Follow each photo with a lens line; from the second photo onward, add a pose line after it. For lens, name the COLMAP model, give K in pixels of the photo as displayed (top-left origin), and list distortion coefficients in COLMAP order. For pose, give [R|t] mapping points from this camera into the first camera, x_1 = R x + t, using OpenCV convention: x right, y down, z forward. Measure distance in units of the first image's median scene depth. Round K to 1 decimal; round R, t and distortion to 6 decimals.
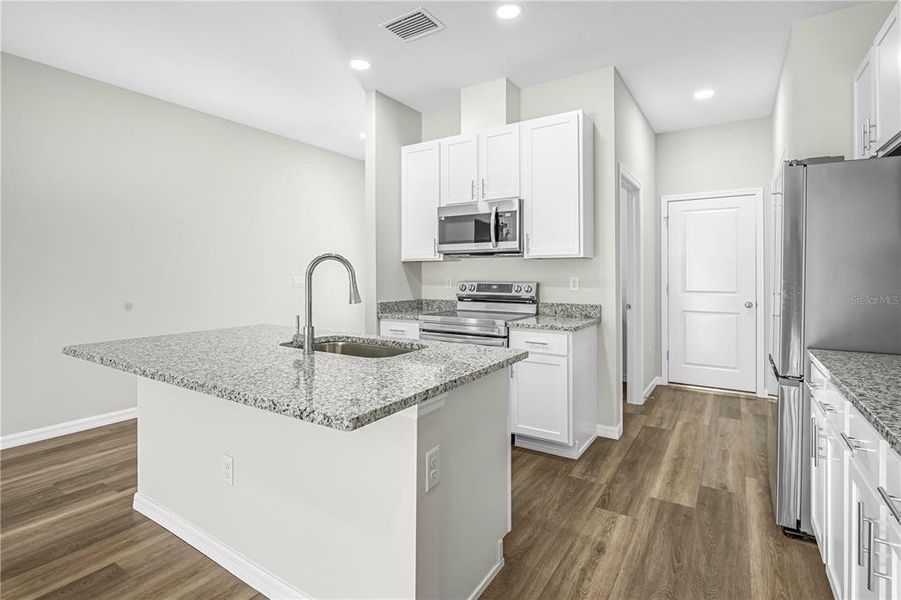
lens RADIAL K [[439.1, 0, 449.2], [0, 439.1, 269.5], [0, 0, 1]] dist [0.002414, -0.018973]
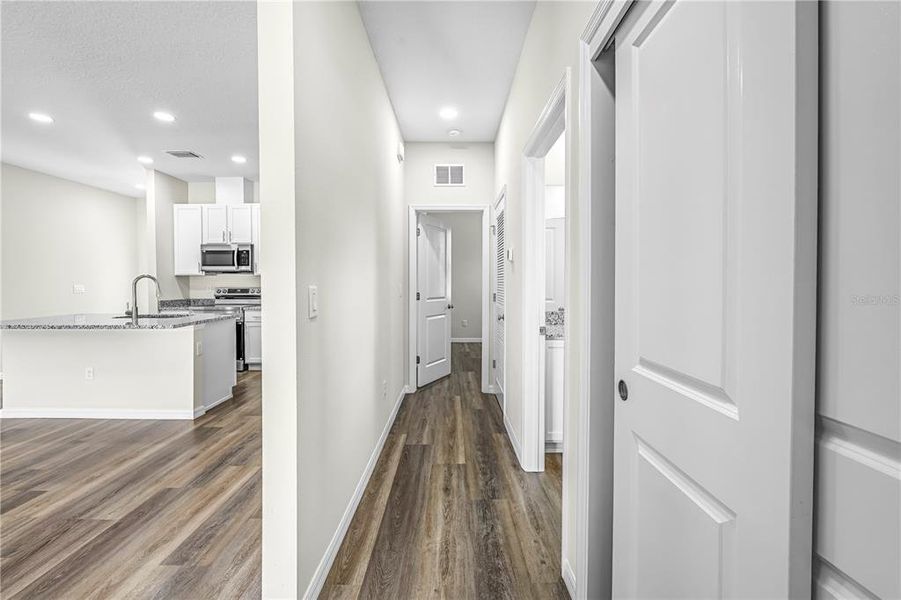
lens RADIAL K [[369.9, 0, 437.0], [0, 369.9, 288.9], [0, 0, 1]] dist [0.000069, -0.000050]
pose [[0.857705, -0.010536, 0.514034, 0.022196], [-0.004574, 0.999594, 0.028121, -0.013636], [-0.514122, -0.026471, 0.857309, -0.767807]]
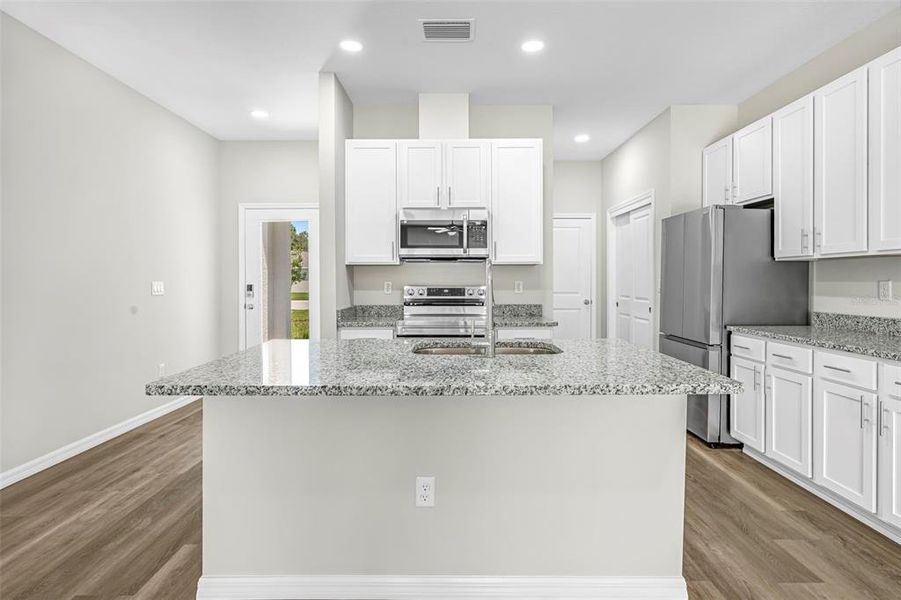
lens RADIAL K [[457.0, 0, 448.4], [0, 457.0, 281.0], [0, 0, 1]] dist [-0.001547, -0.000315]
pose [[0.841000, -0.002970, 0.541026, -0.512301], [-0.005430, 0.999888, 0.013930, 0.001193], [-0.541007, -0.014653, 0.840890, 0.089416]]
